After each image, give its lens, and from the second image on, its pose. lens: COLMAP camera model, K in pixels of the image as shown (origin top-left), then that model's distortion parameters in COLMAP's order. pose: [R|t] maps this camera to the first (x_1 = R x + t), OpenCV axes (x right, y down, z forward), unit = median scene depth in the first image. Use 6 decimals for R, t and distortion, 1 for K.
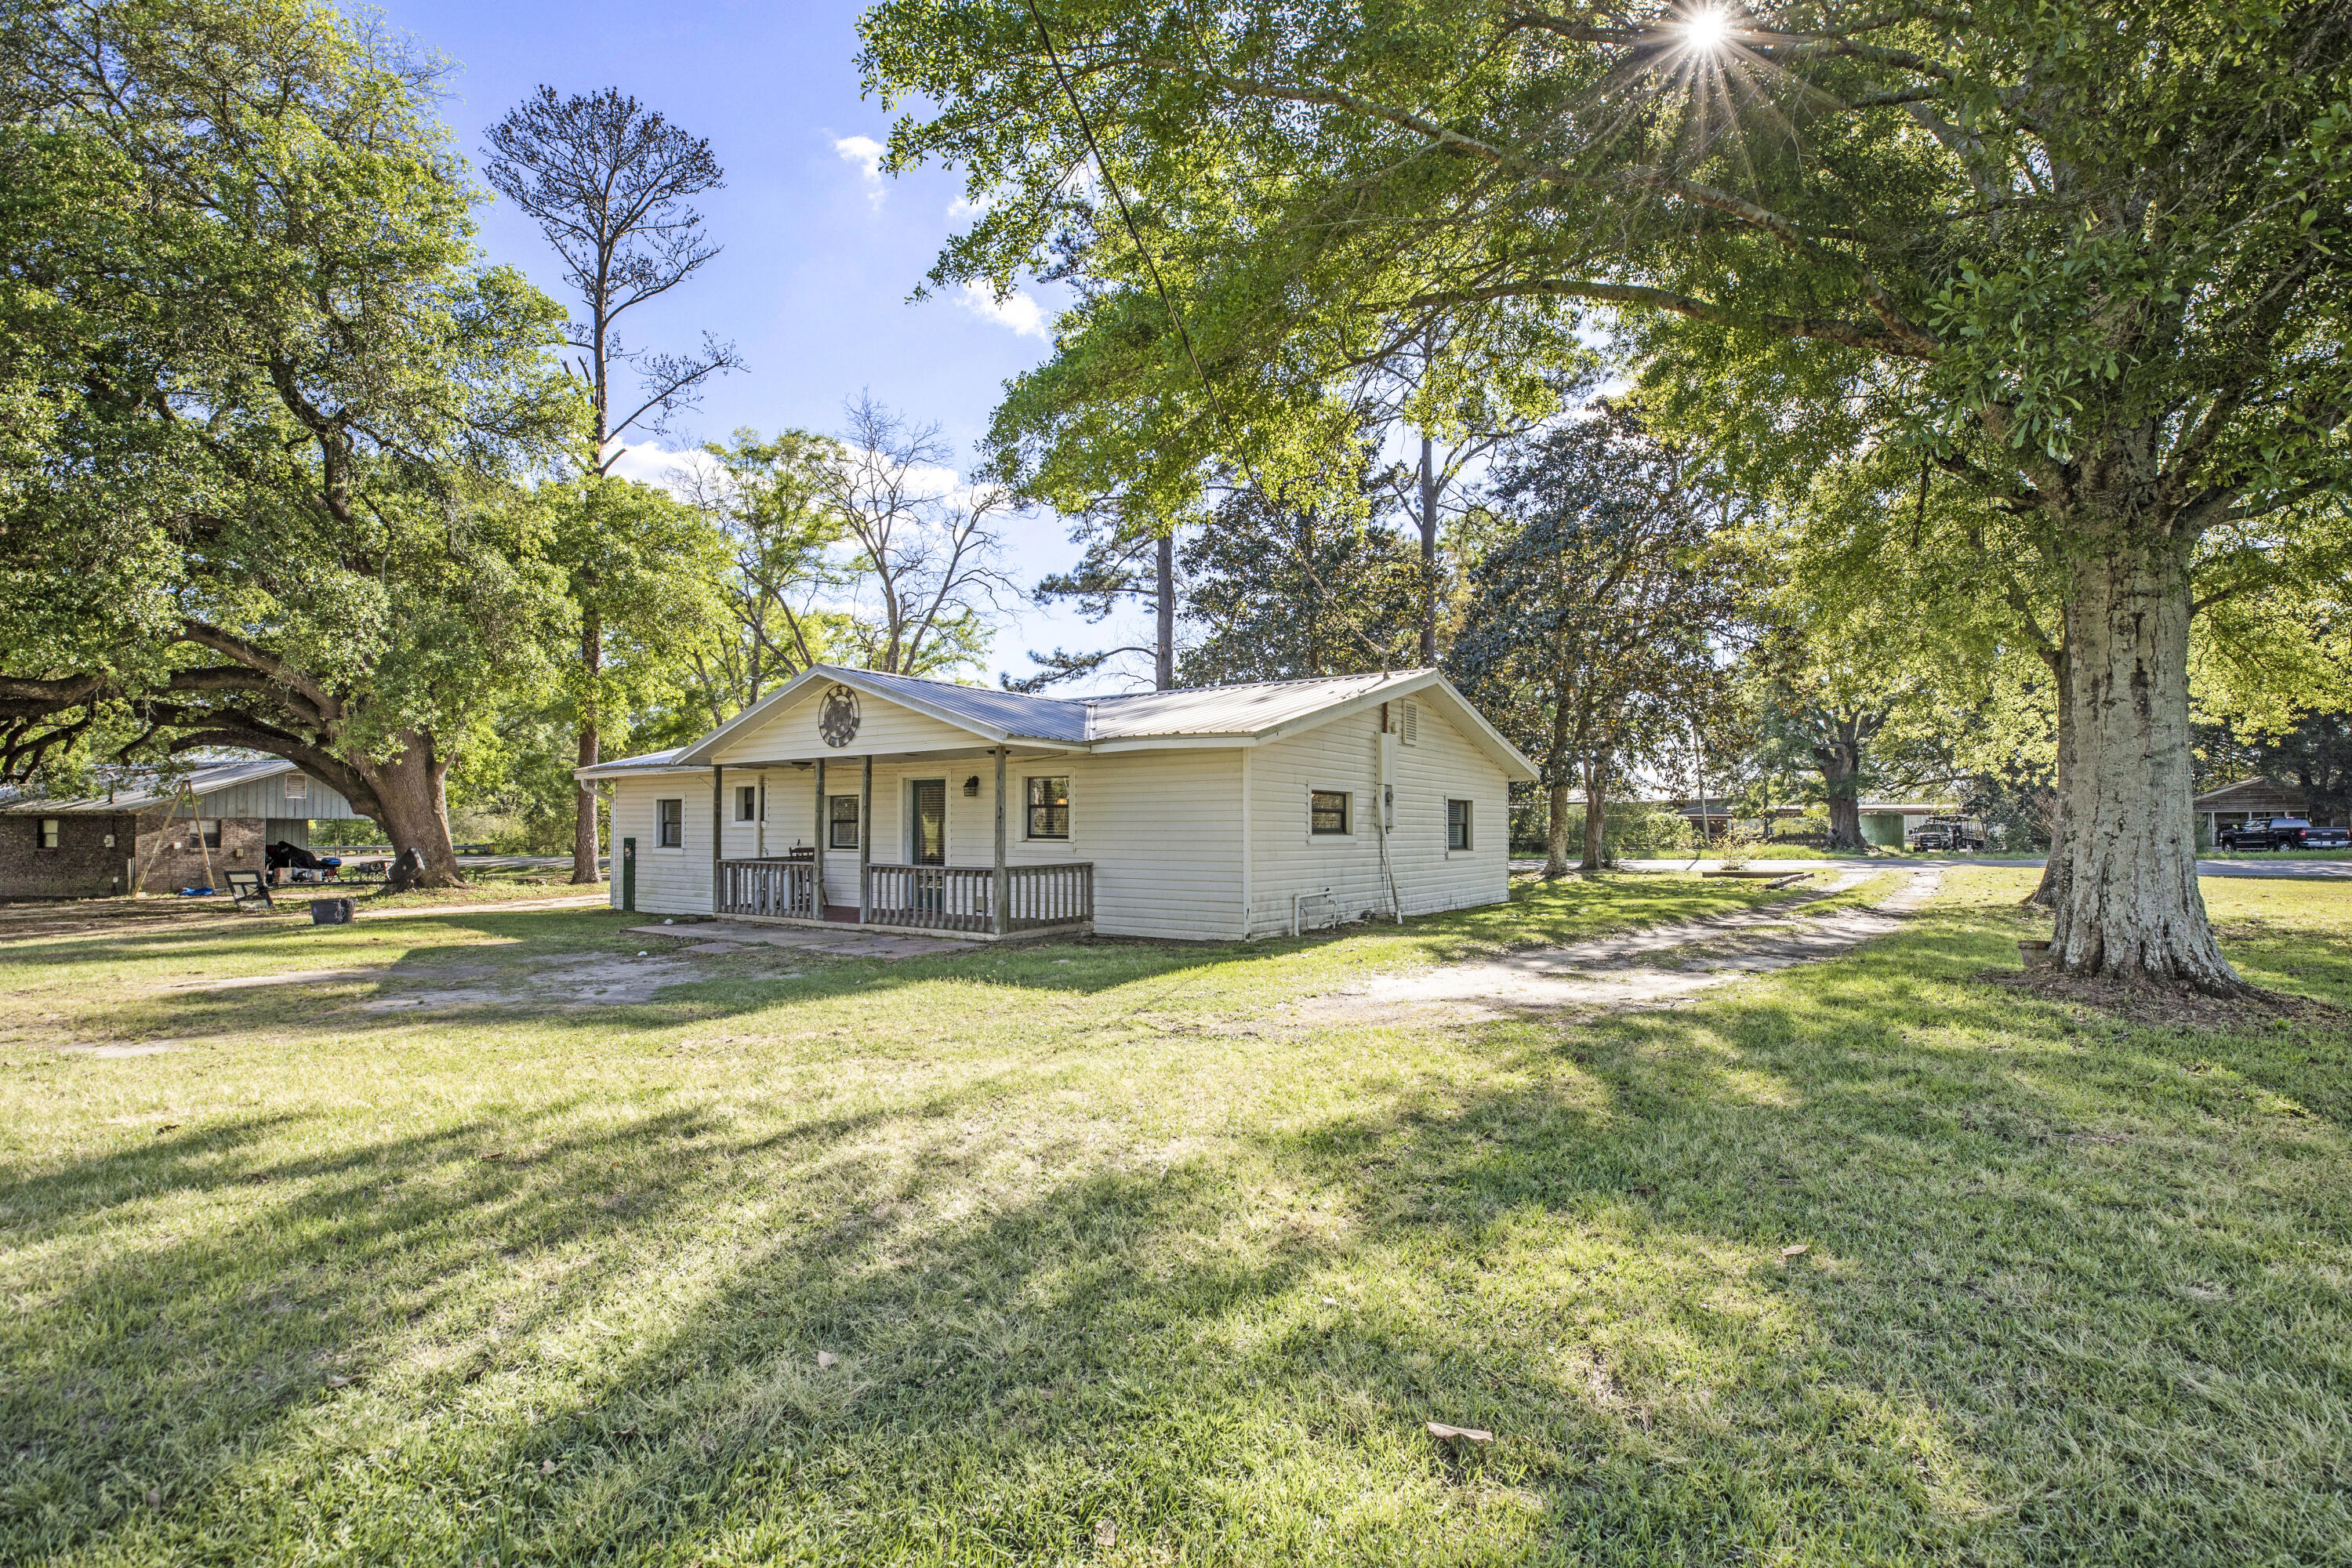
lens RADIAL K [[1061.6, 0, 1176.0], [0, 1061.6, 784.0], [0, 0, 1]] dist [-0.000180, -0.000153]
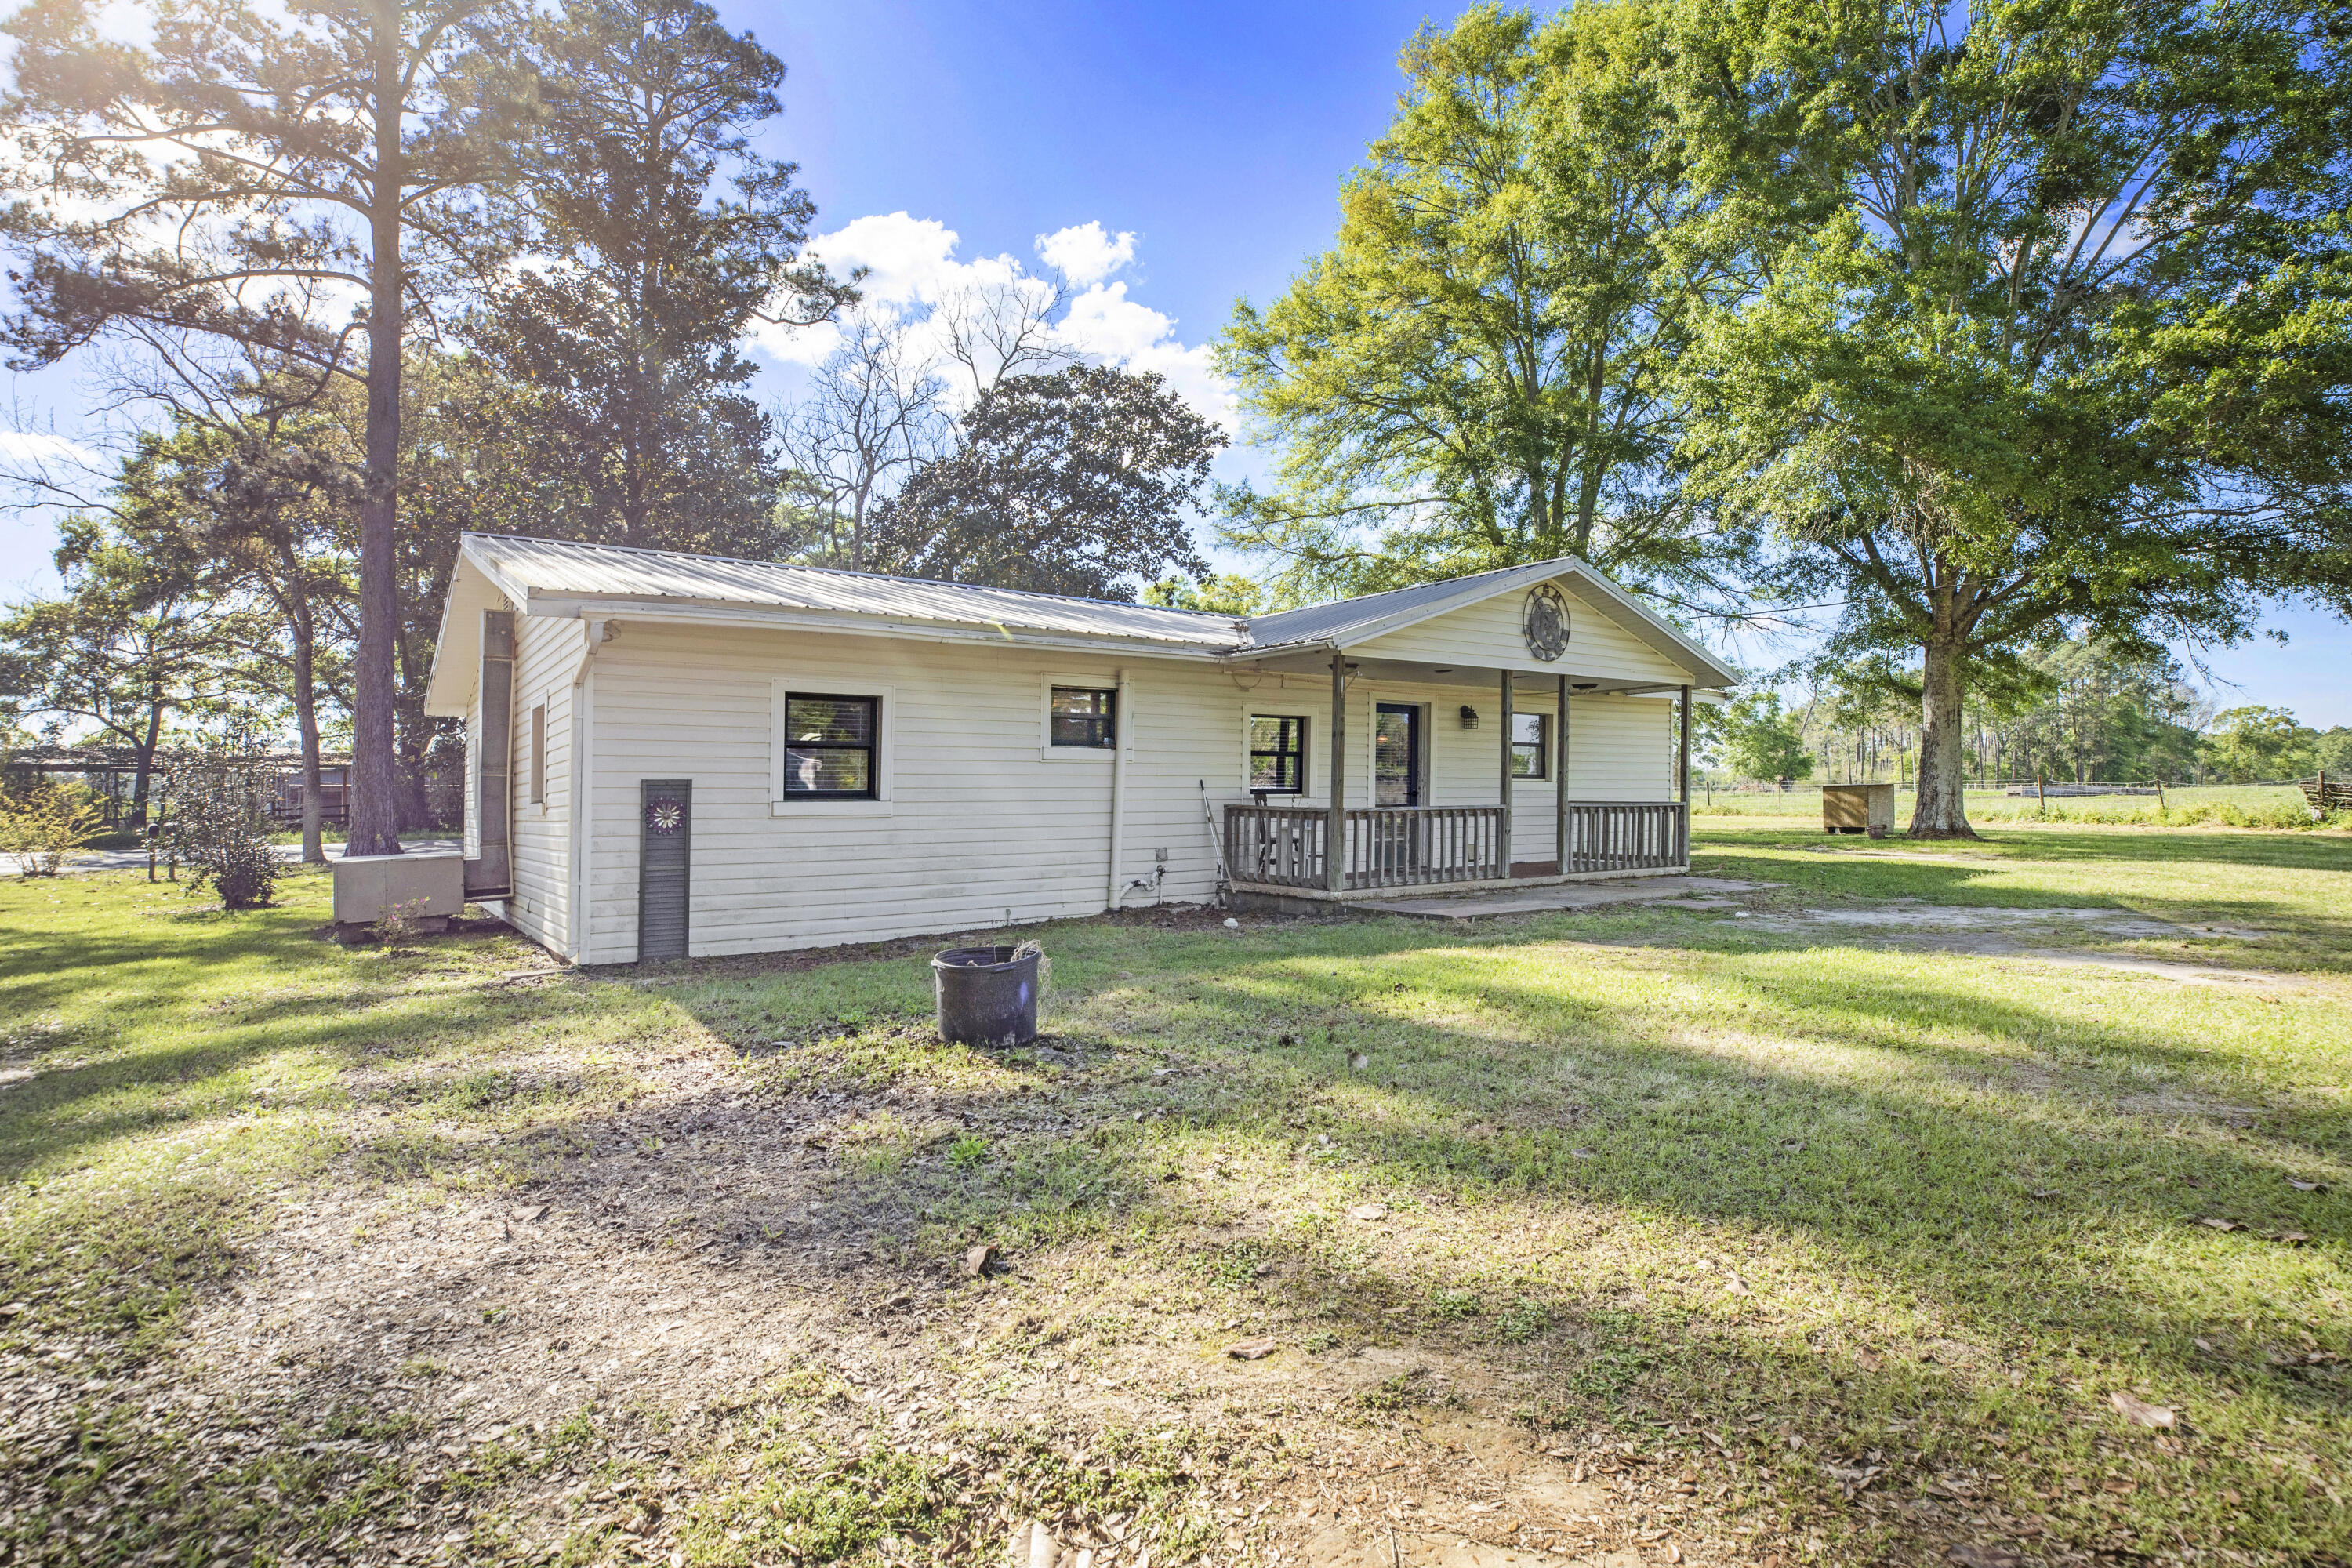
lens RADIAL K [[1194.3, 0, 1176.0], [0, 1194.3, 784.0], [0, 0, 1]] dist [0.000209, -0.000046]
pose [[0.343181, 0.004333, 0.939259, -0.882547], [-0.029961, 0.999531, 0.006336, 0.042662], [-0.938791, -0.030315, 0.343150, 0.660645]]
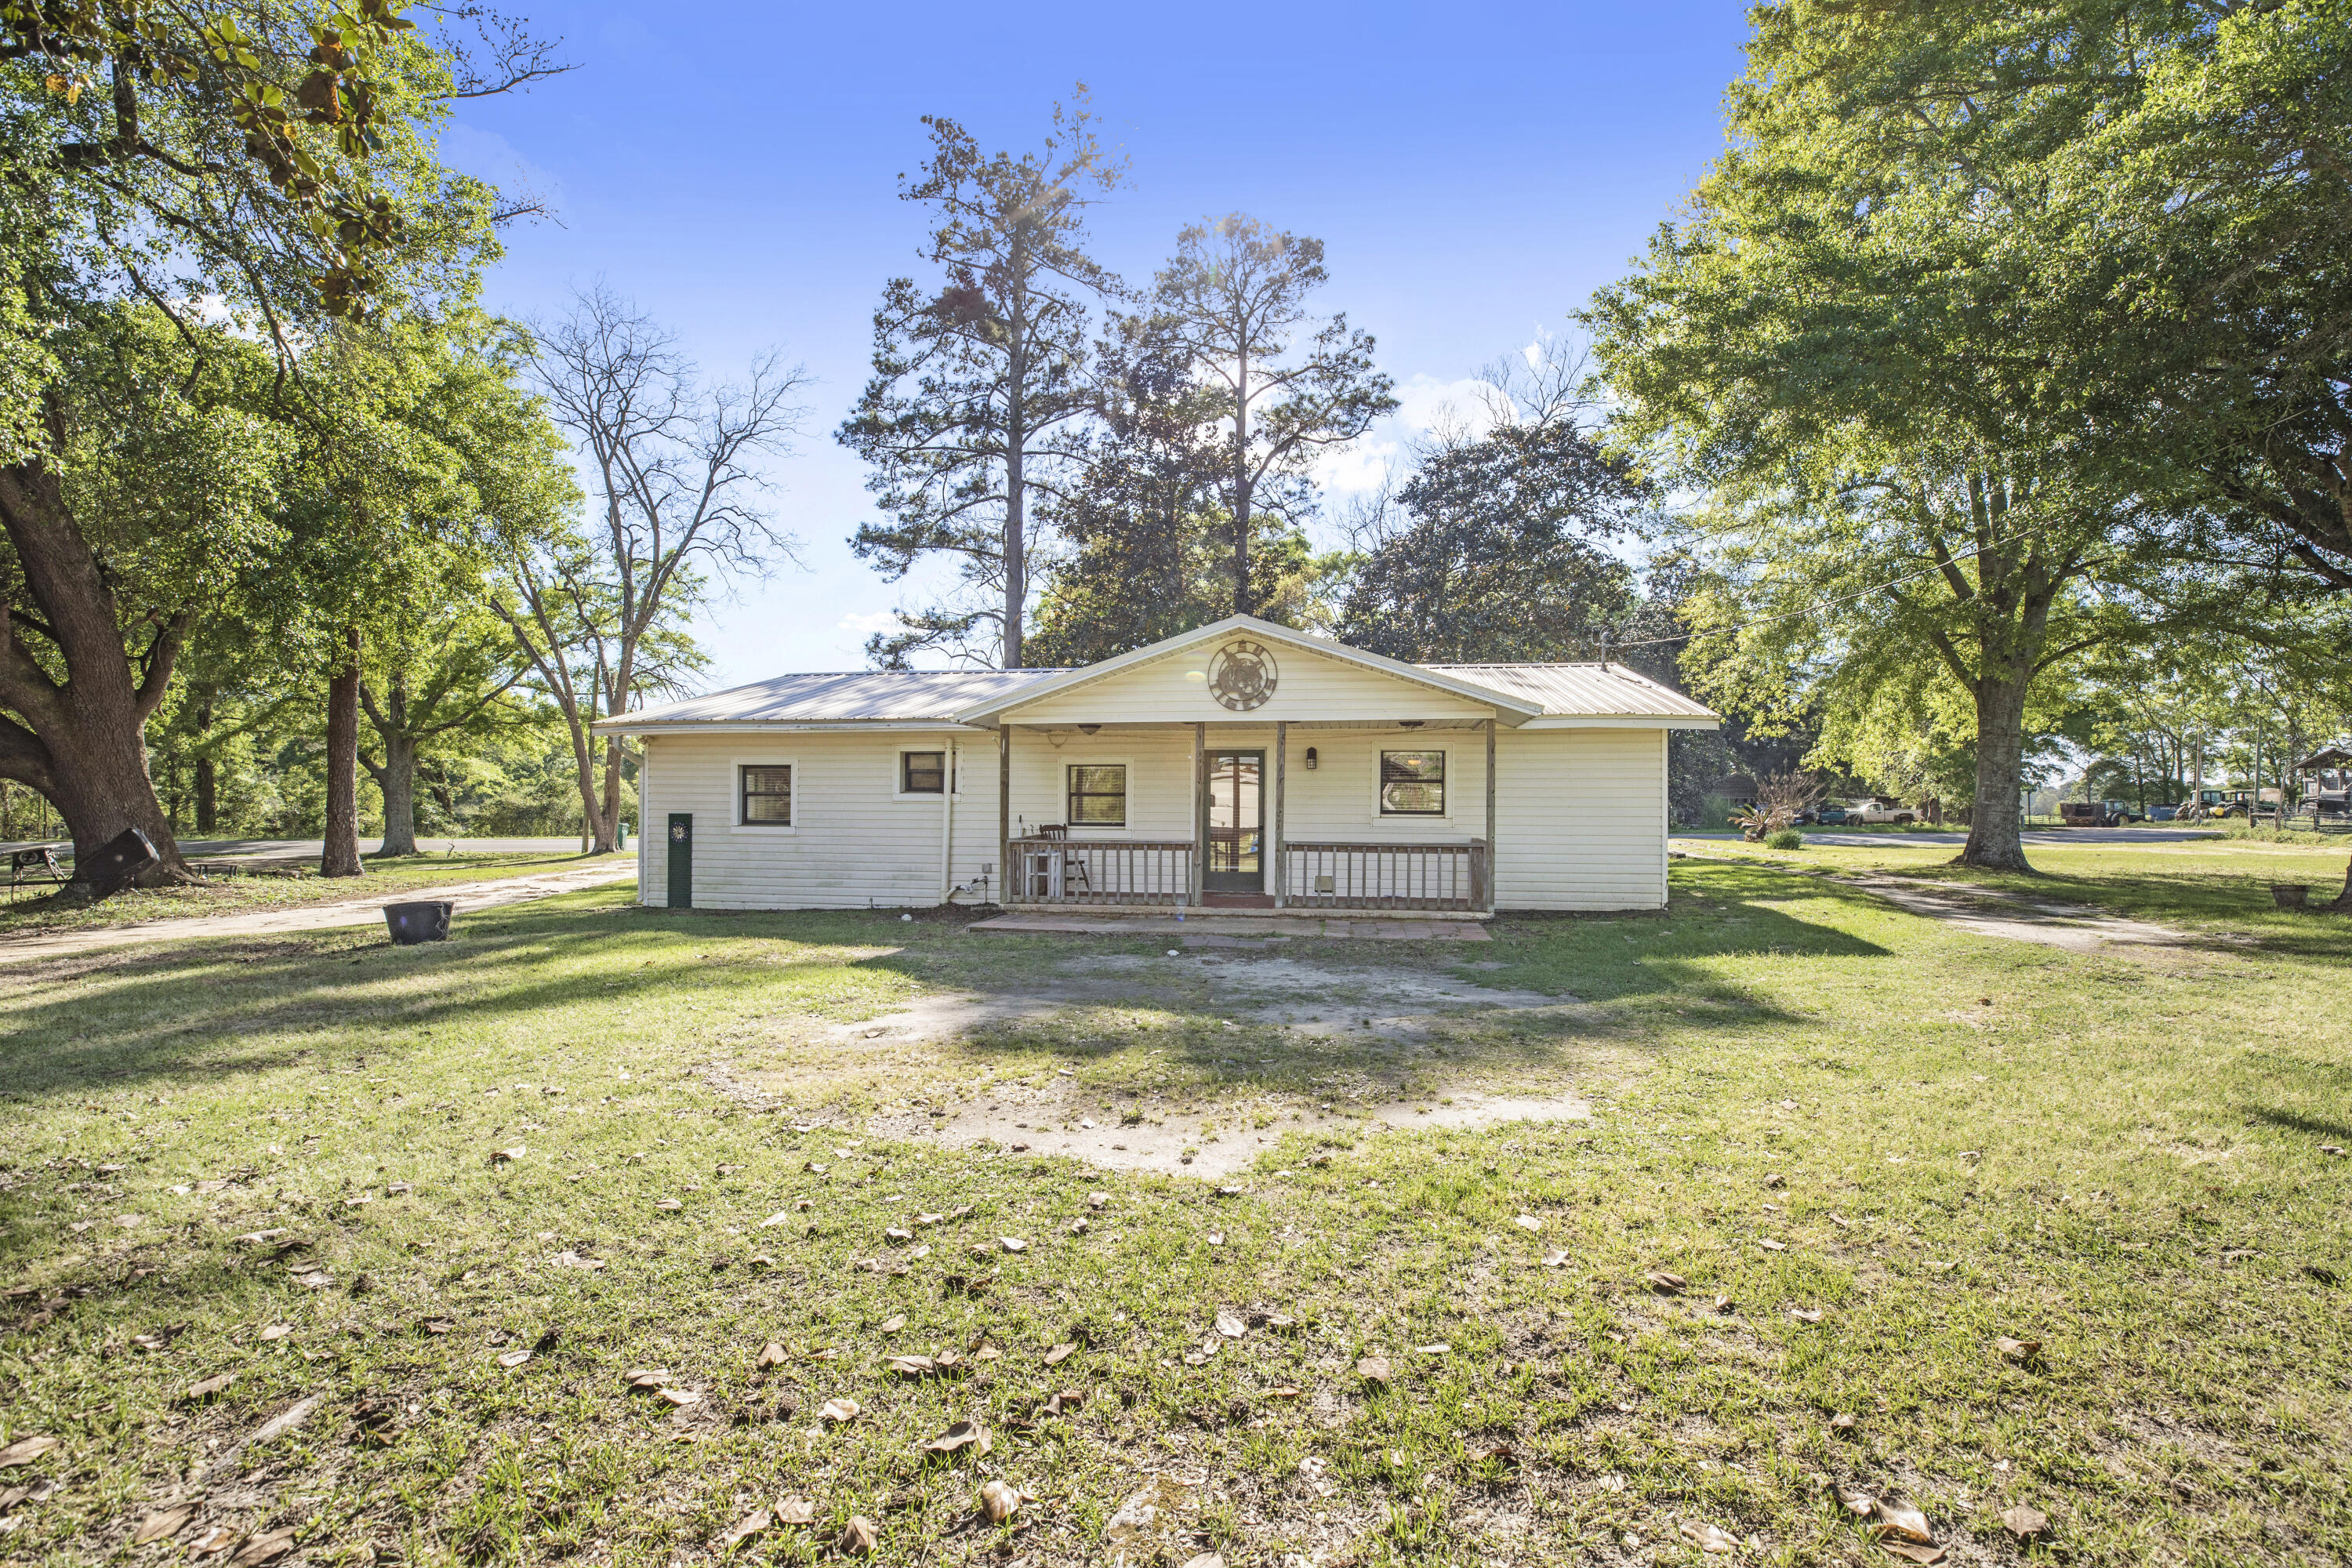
lens RADIAL K [[1061.6, 0, 1176.0], [0, 1061.6, 784.0], [0, 0, 1]] dist [-0.000180, -0.000153]
pose [[0.907979, 0.016990, 0.418670, -0.512962], [-0.023556, 0.999667, 0.010519, 0.012735], [-0.418352, -0.019414, 0.908077, 0.151840]]
